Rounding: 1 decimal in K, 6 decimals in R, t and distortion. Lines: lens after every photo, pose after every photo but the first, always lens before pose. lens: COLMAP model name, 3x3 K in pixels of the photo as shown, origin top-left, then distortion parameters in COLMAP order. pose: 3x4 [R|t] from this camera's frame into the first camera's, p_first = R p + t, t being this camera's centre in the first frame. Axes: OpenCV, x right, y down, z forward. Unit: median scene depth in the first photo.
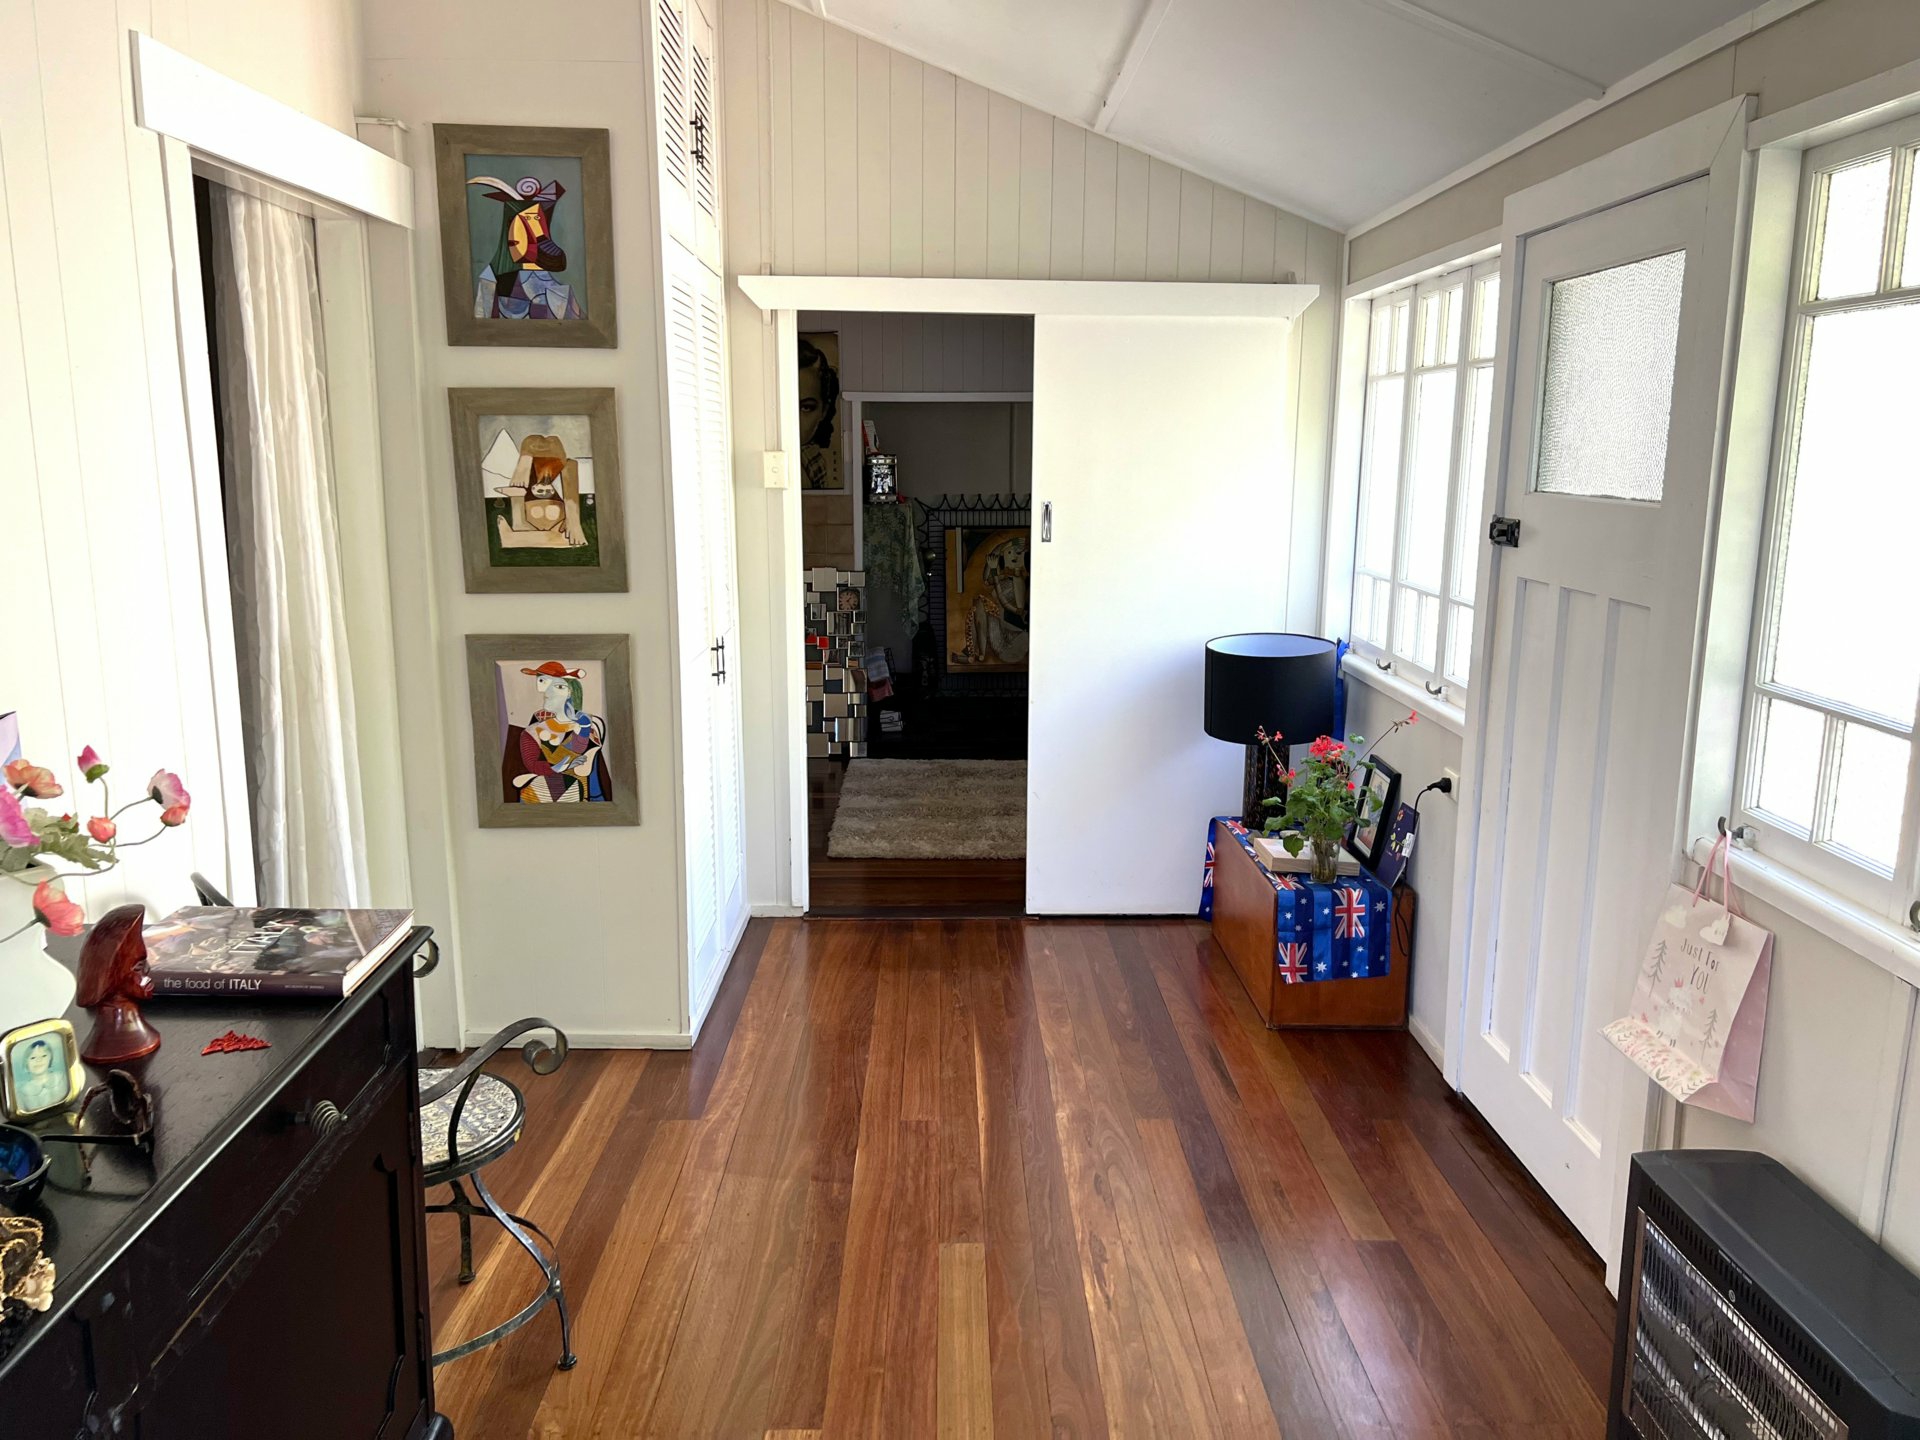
lens RADIAL K [[1458.9, 0, 965.5], [0, 1458.9, 725.9], [0, 0, 1]] dist [0.039217, -0.007681]
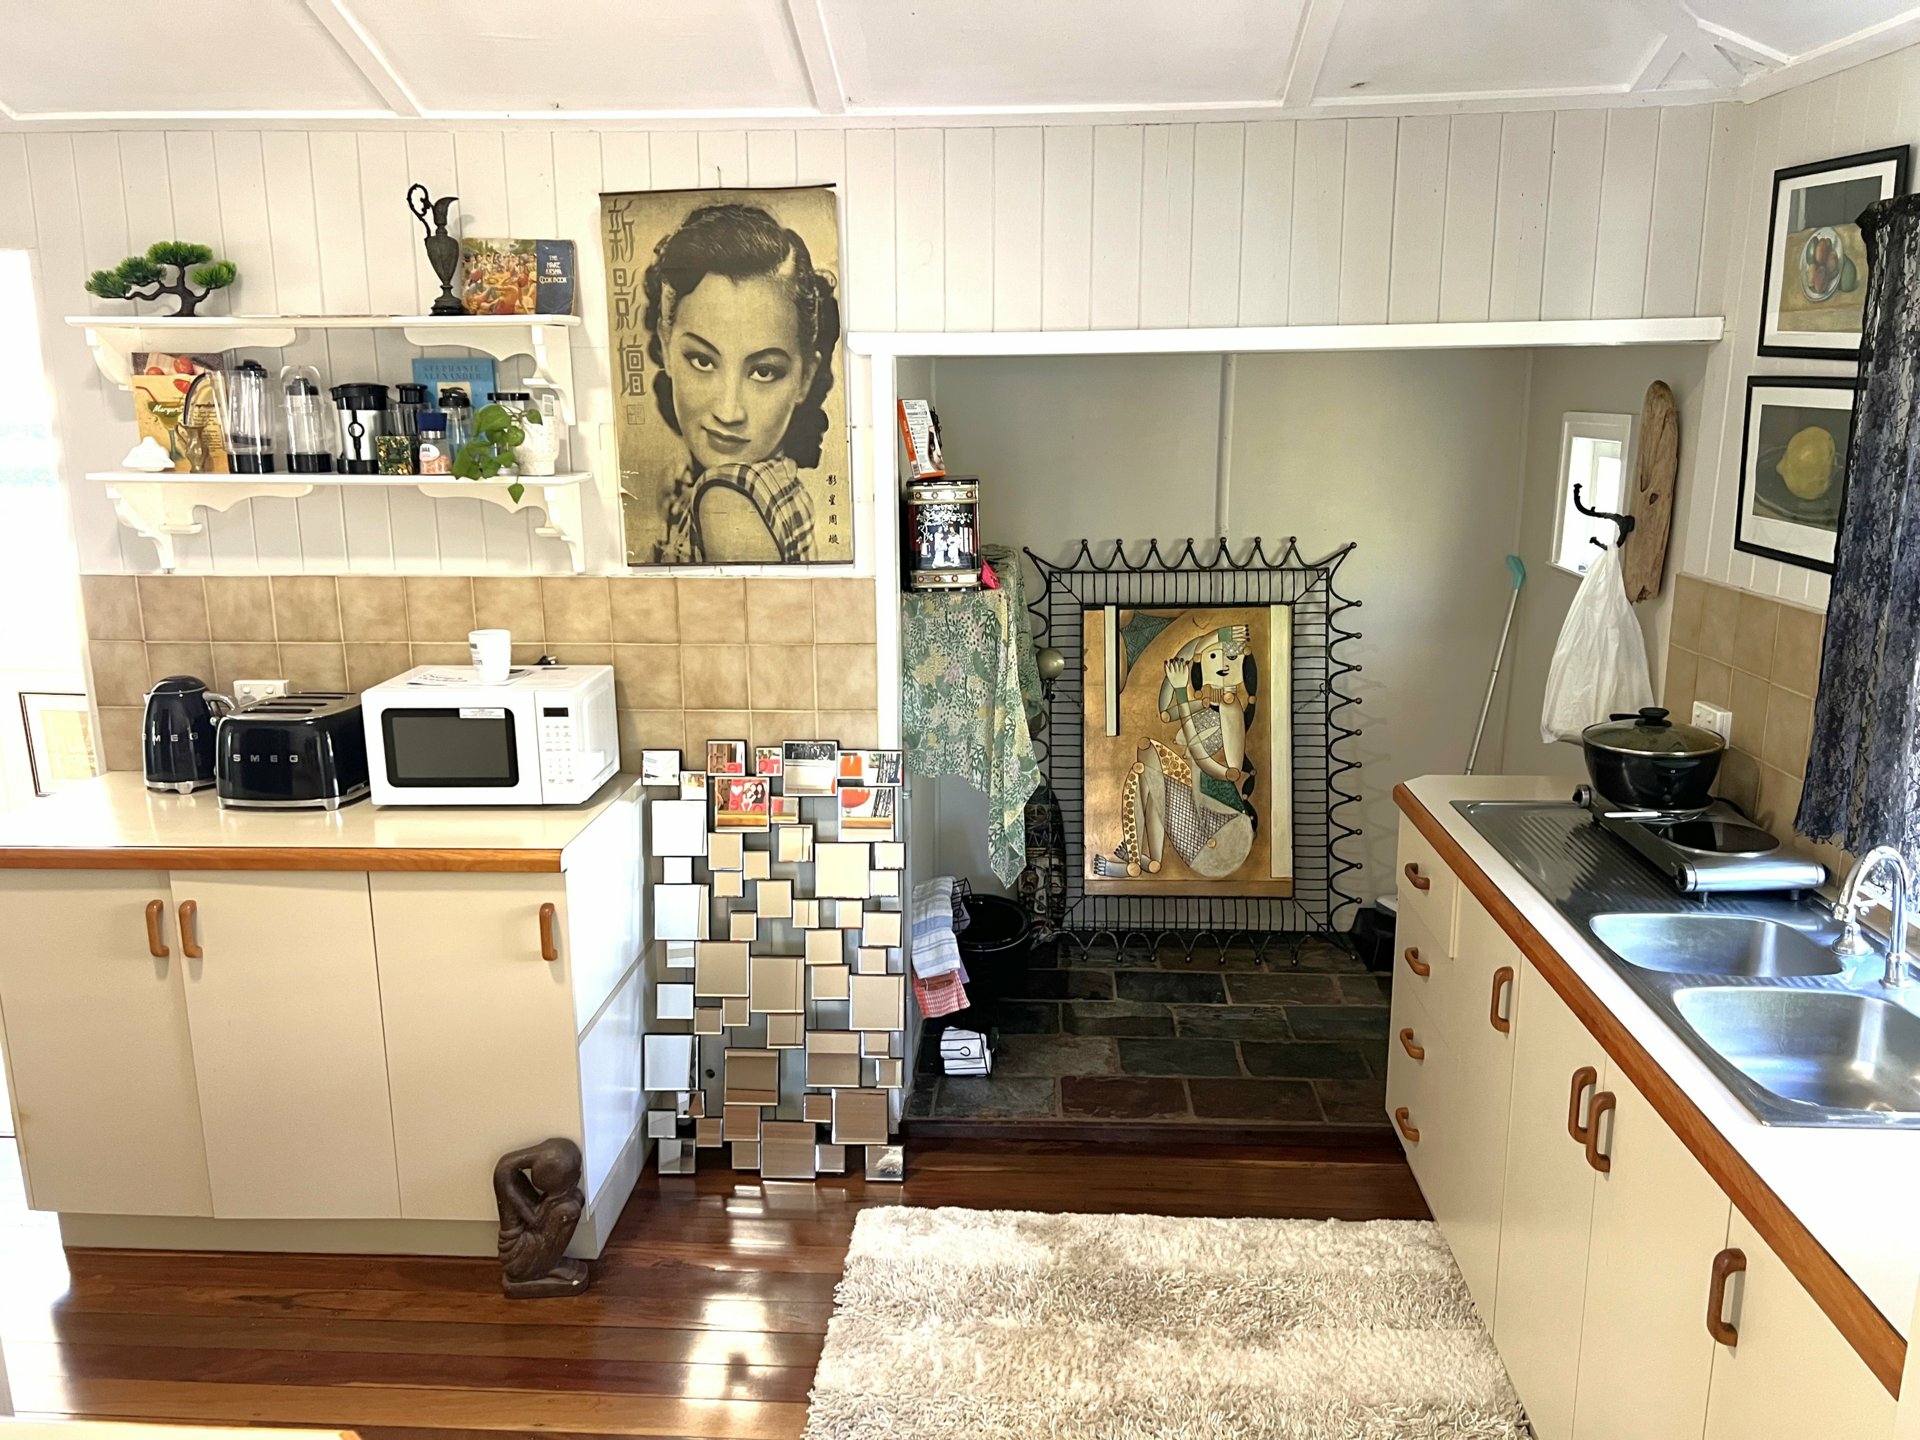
lens RADIAL K [[1458.9, 0, 960.2], [0, 1458.9, 718.6], [0, 0, 1]] dist [0.039217, -0.007681]
pose [[0.996429, 0.011388, -0.083661, -0.013921], [-0.009009, 0.999546, 0.028759, -0.111866], [0.083950, -0.027903, 0.996079, 0.498863]]
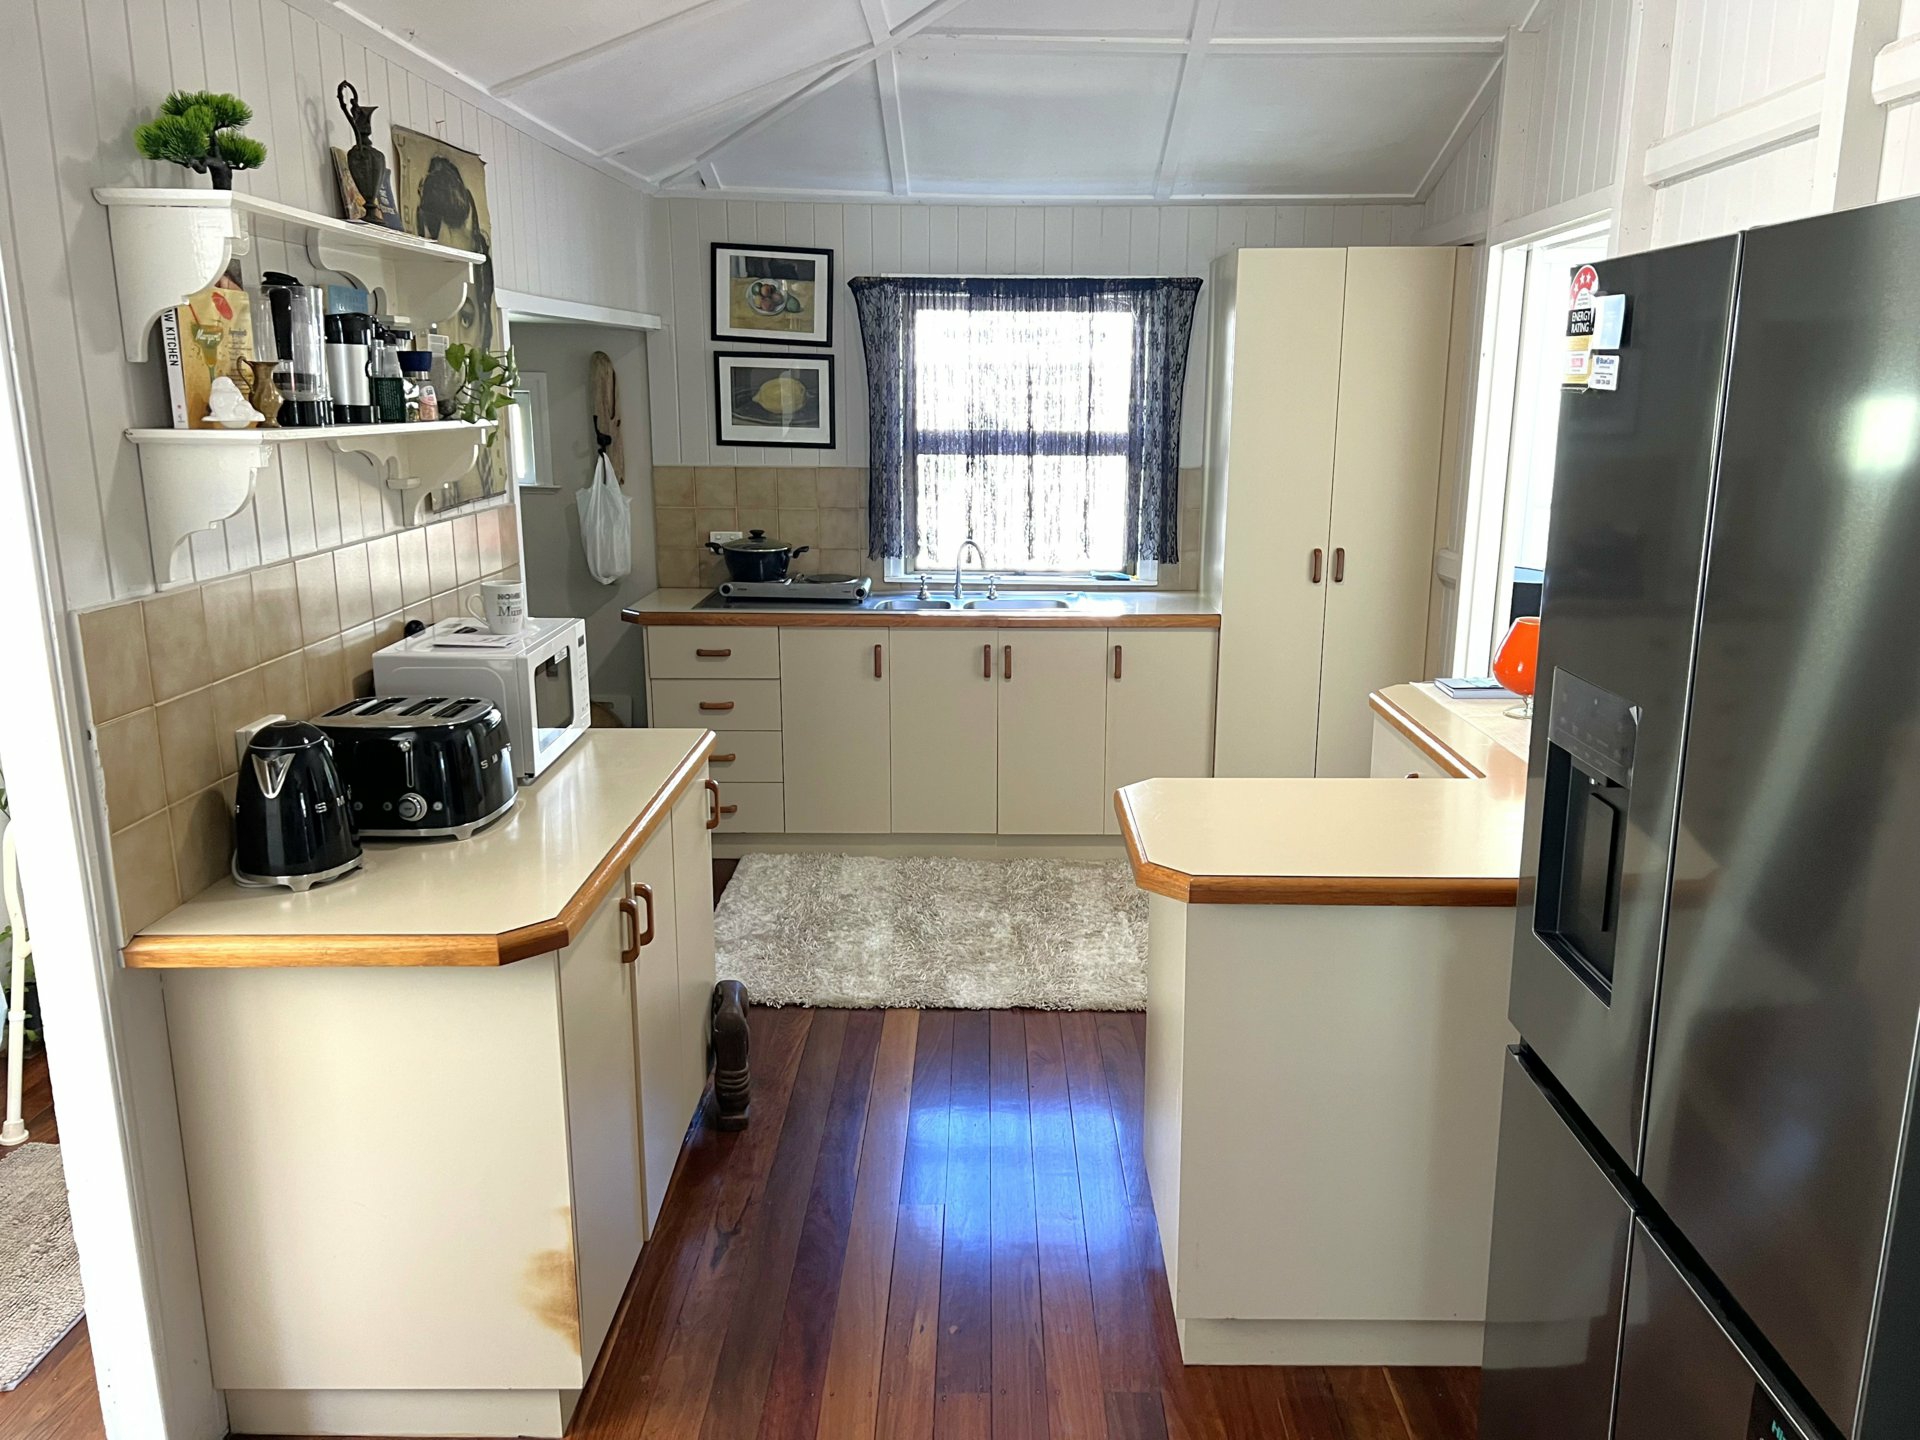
lens RADIAL K [[1458.9, 0, 960.3], [0, 1458.9, 715.8], [0, 0, 1]] dist [0.039217, -0.007681]
pose [[0.054562, -0.223356, 0.973209, -0.497463], [0.184727, 0.960094, 0.209990, -0.143974], [-0.981274, 0.168321, 0.093645, 0.714545]]
